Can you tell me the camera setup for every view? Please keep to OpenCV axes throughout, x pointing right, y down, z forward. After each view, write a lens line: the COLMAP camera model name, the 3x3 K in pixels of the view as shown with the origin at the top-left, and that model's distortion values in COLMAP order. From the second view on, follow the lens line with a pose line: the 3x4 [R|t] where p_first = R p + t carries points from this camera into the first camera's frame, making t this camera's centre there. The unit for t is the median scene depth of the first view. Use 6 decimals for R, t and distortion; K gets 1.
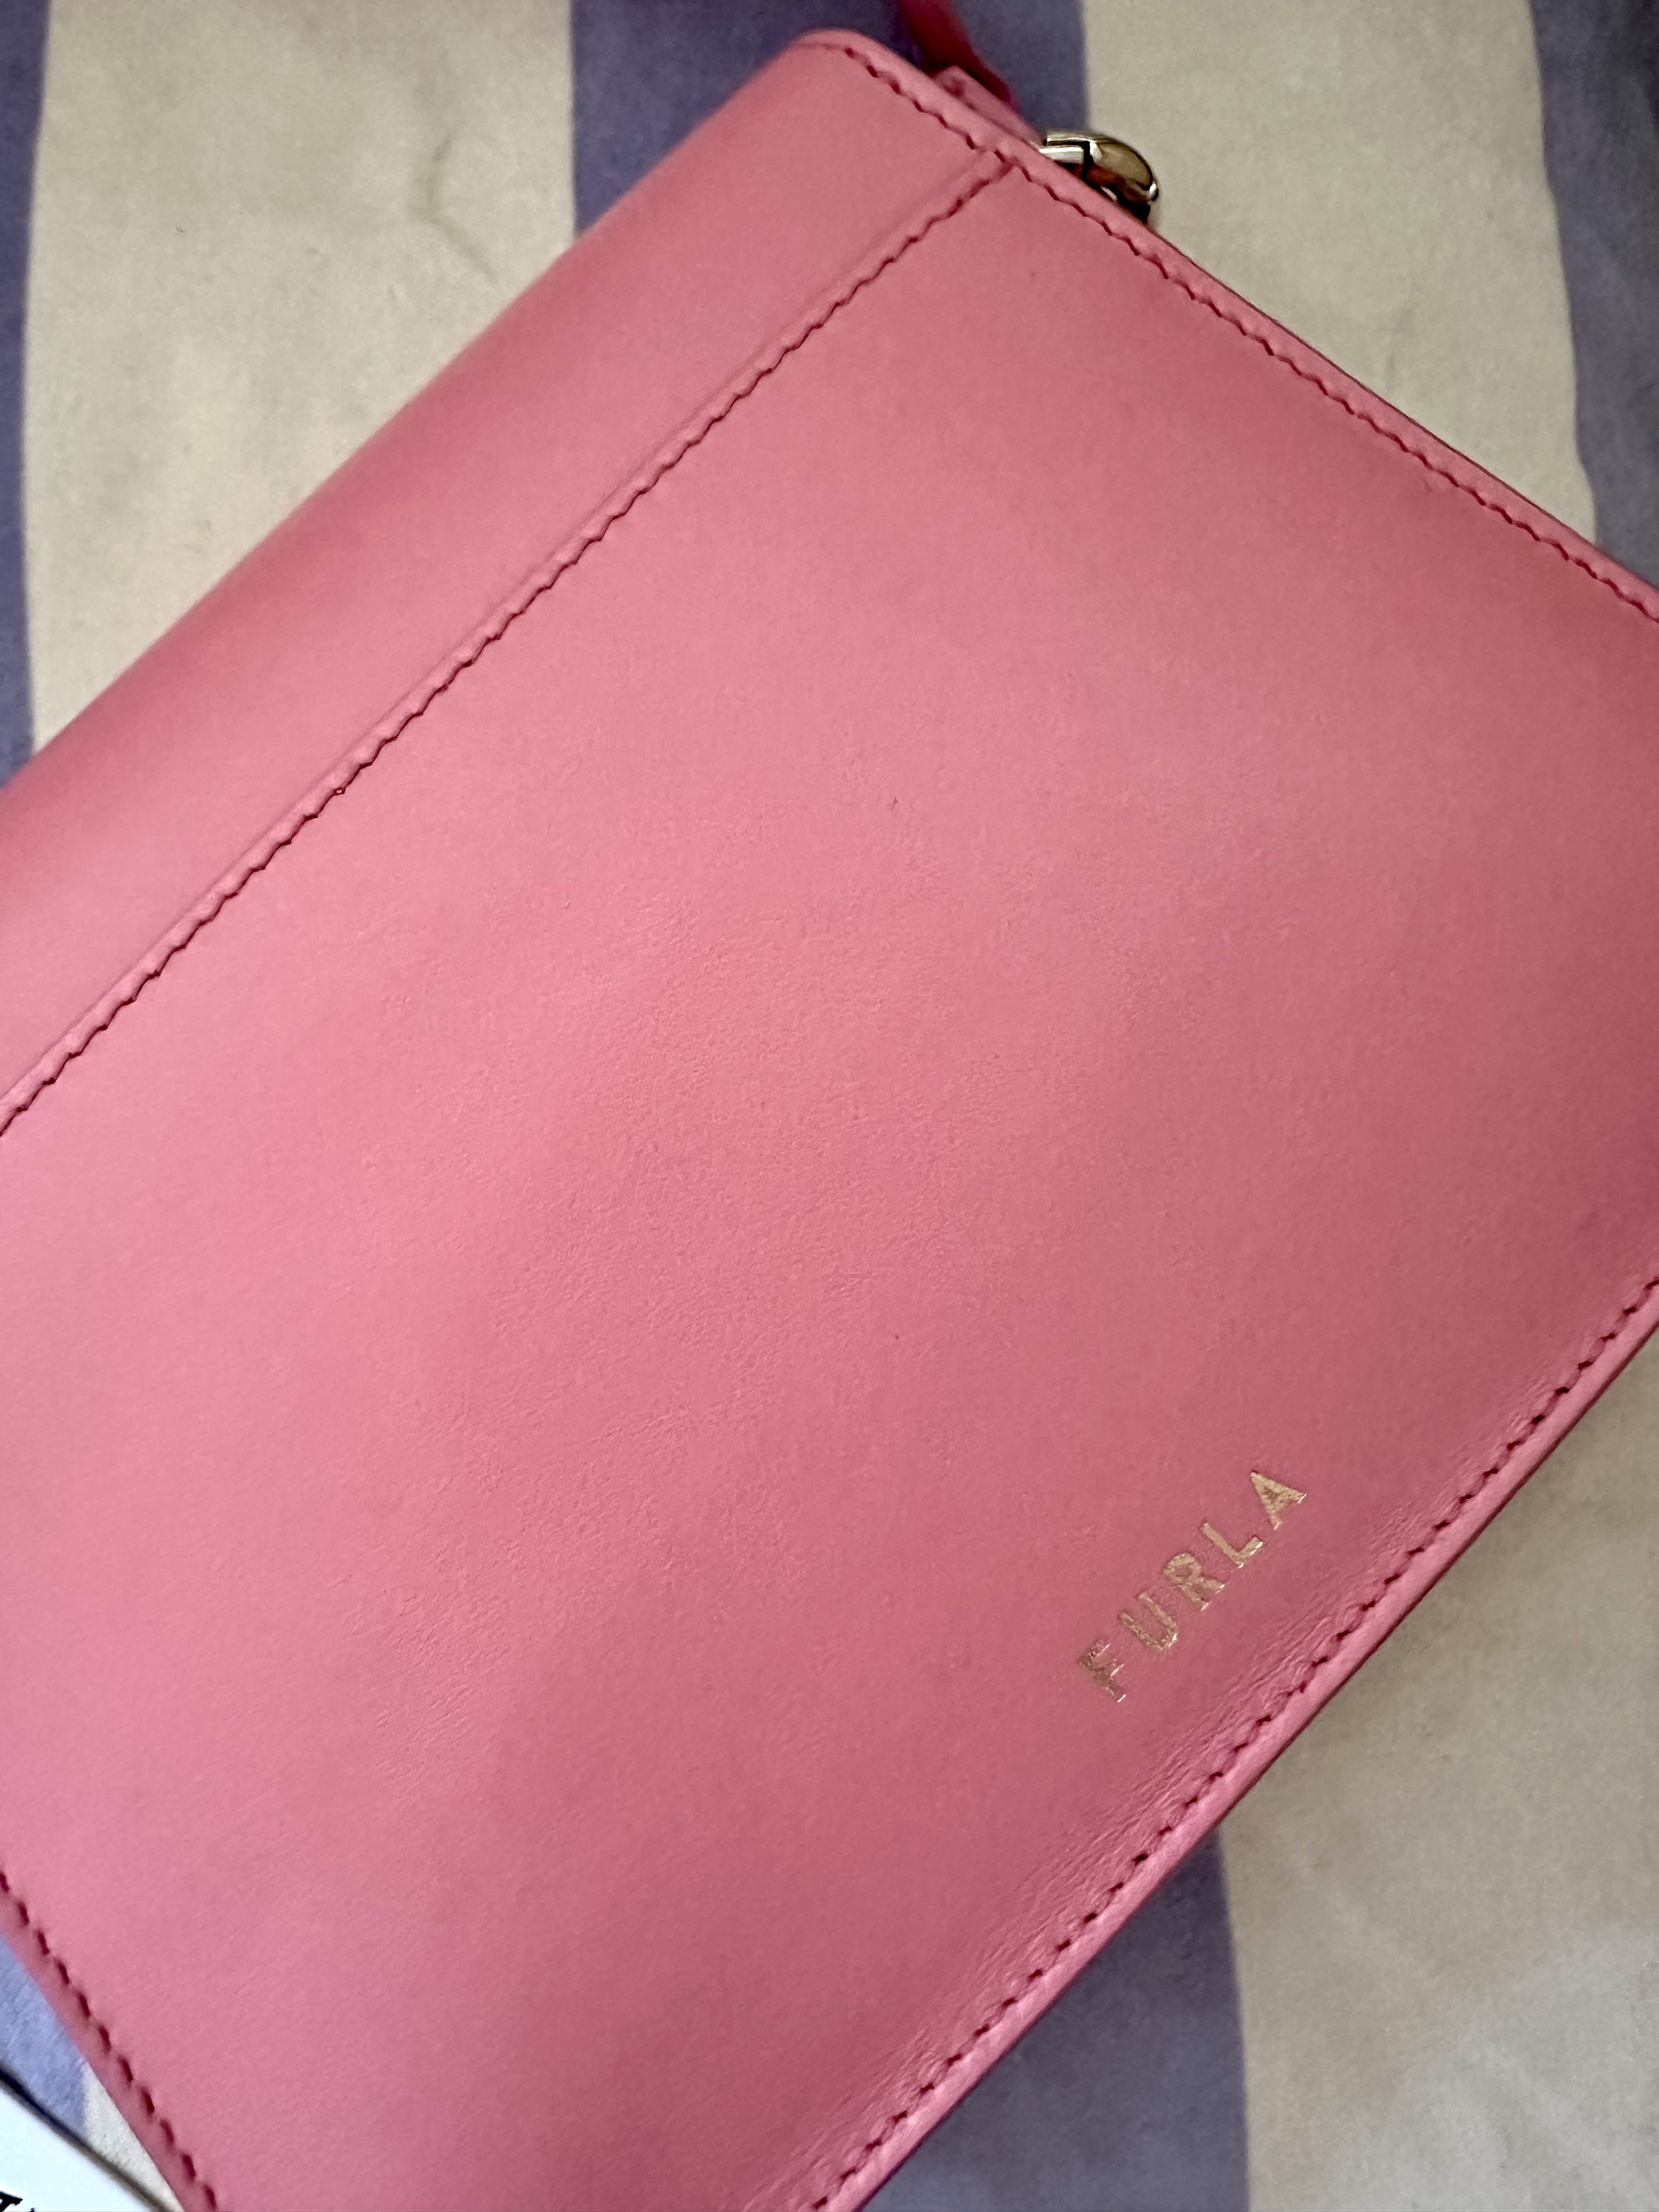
lens RADIAL K [[1673.2, 0, 829.5], [0, 1673.2, 1106.0], [0, 0, 1]] dist [-0.001680, 0.001473]
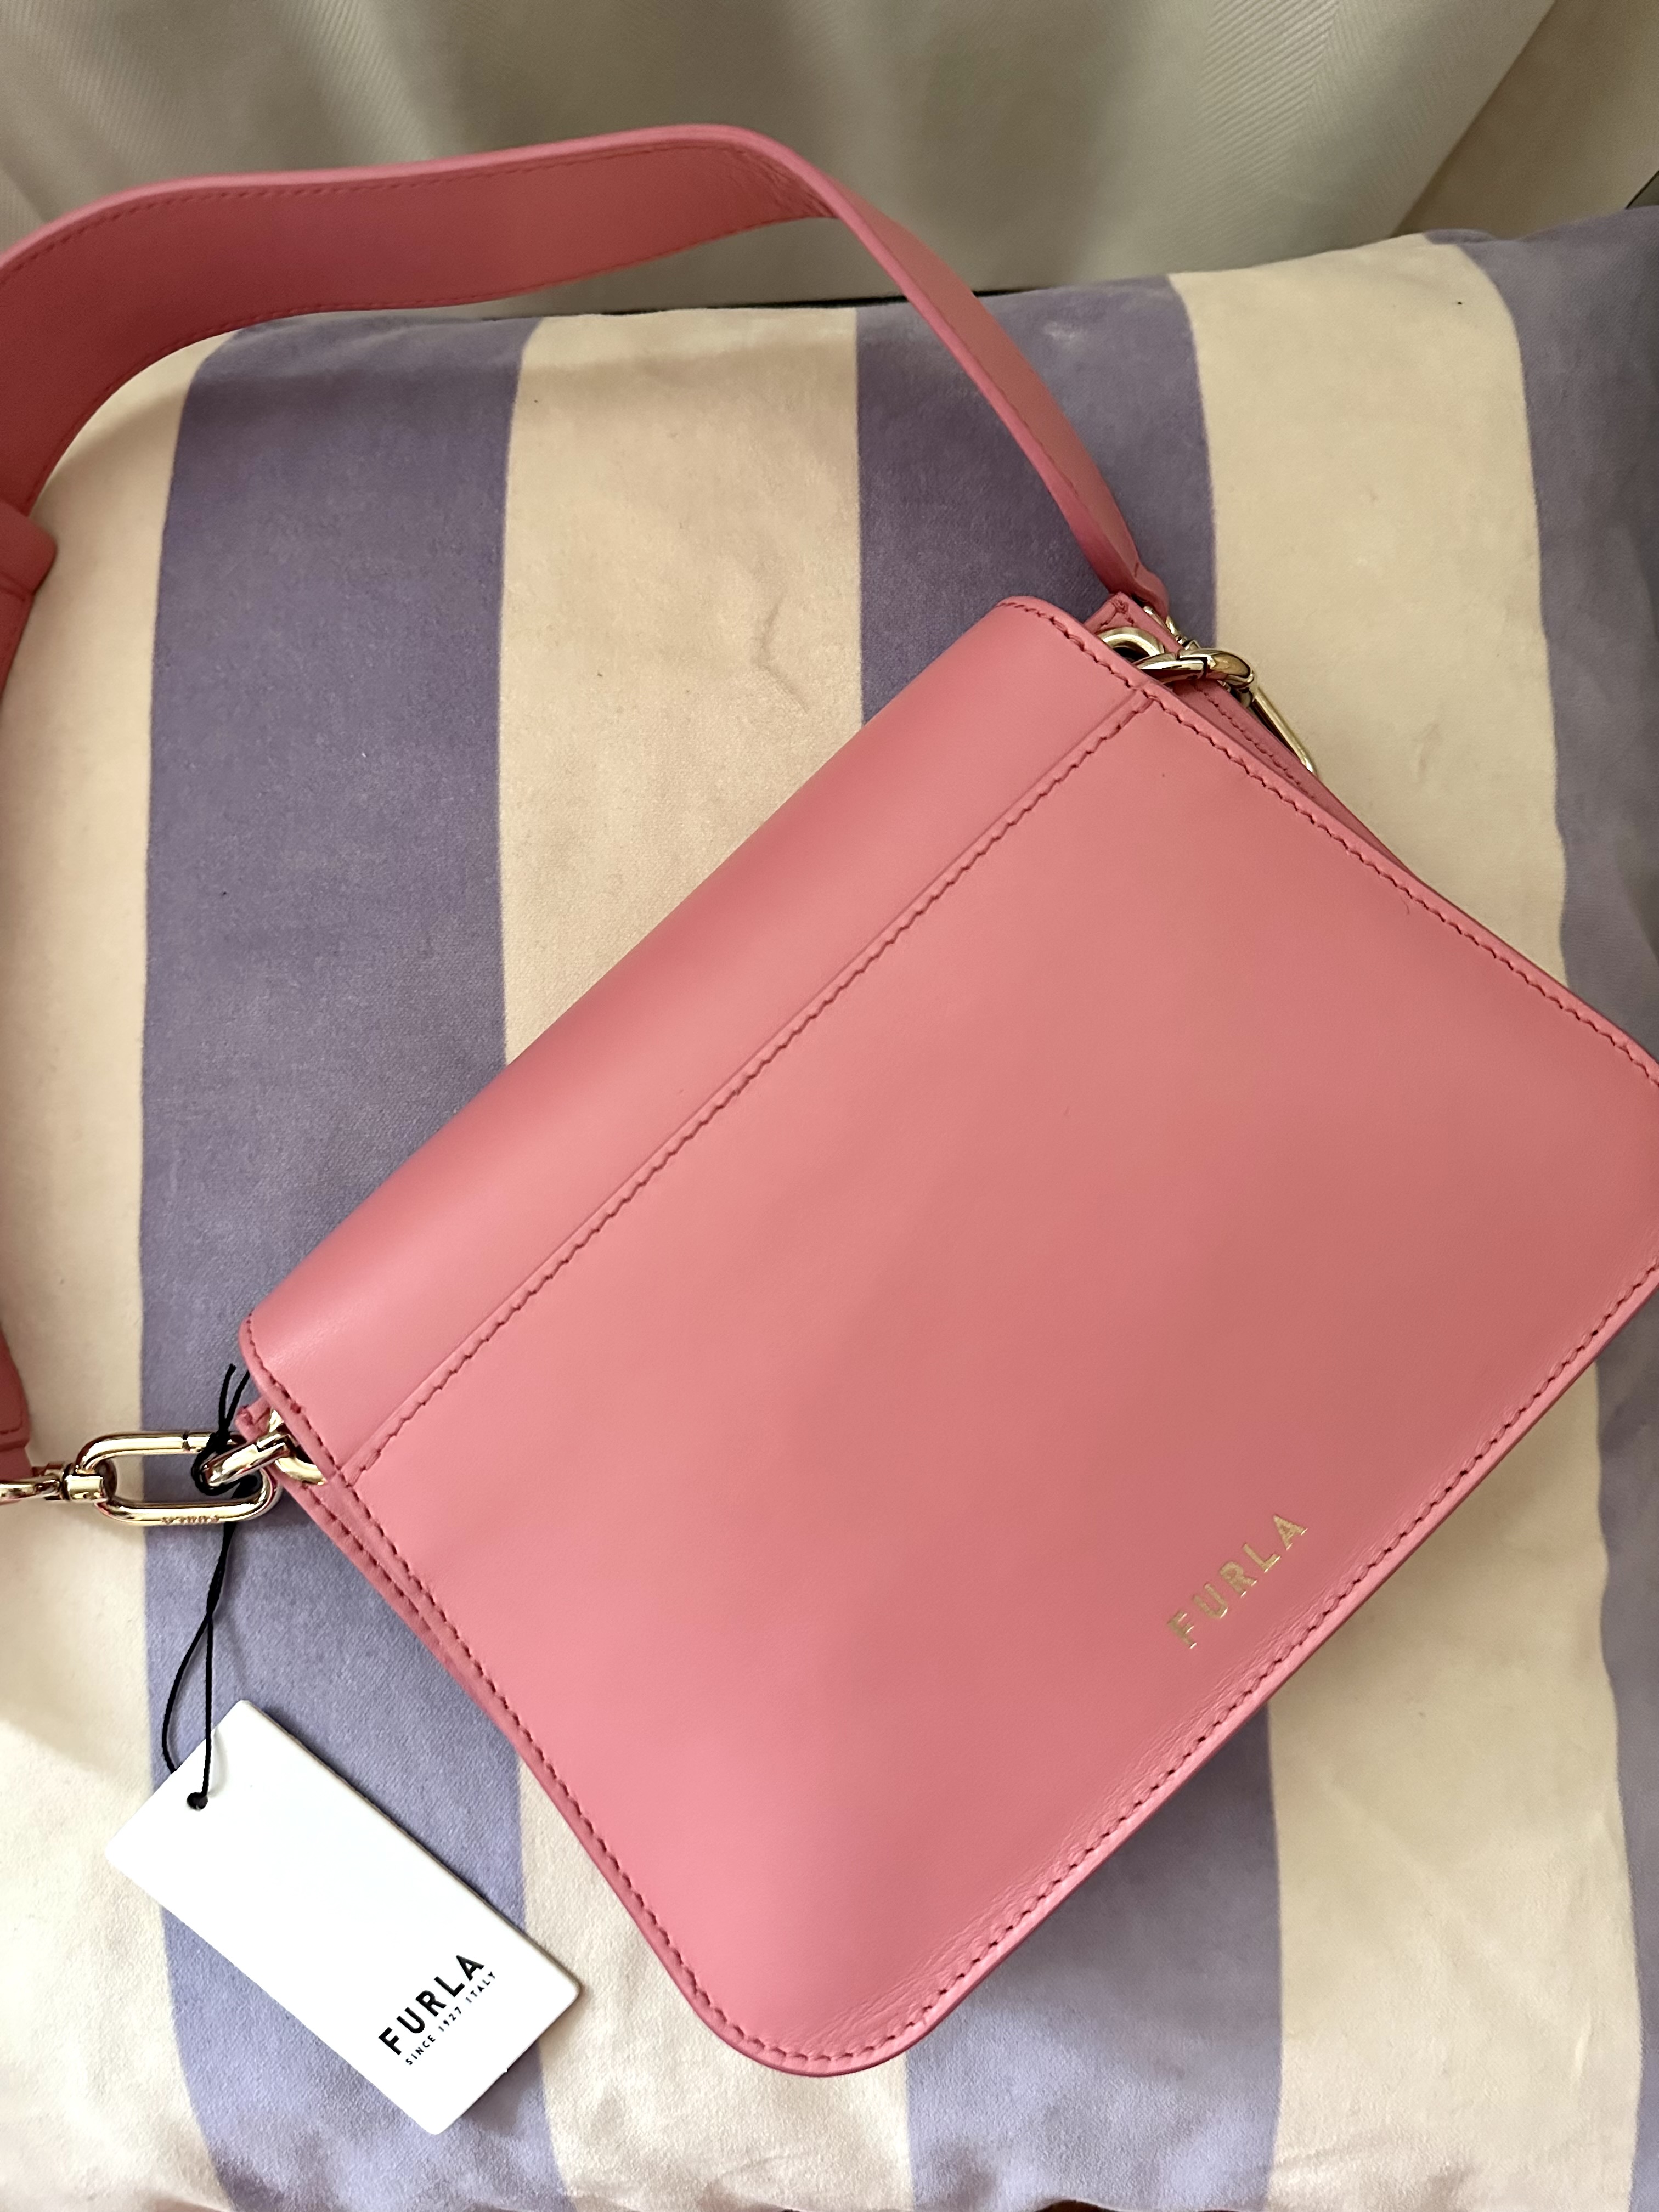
lens RADIAL K [[2541.0, 0, 829.5], [0, 2541.0, 1106.0], [0, 0, 1]] dist [0.023401, -0.027110]
pose [[0.998430, 0.020832, -0.051998, -0.064928], [-0.019050, 0.999222, 0.034527, -0.253593], [0.052677, -0.033482, 0.998050, -1.453630]]
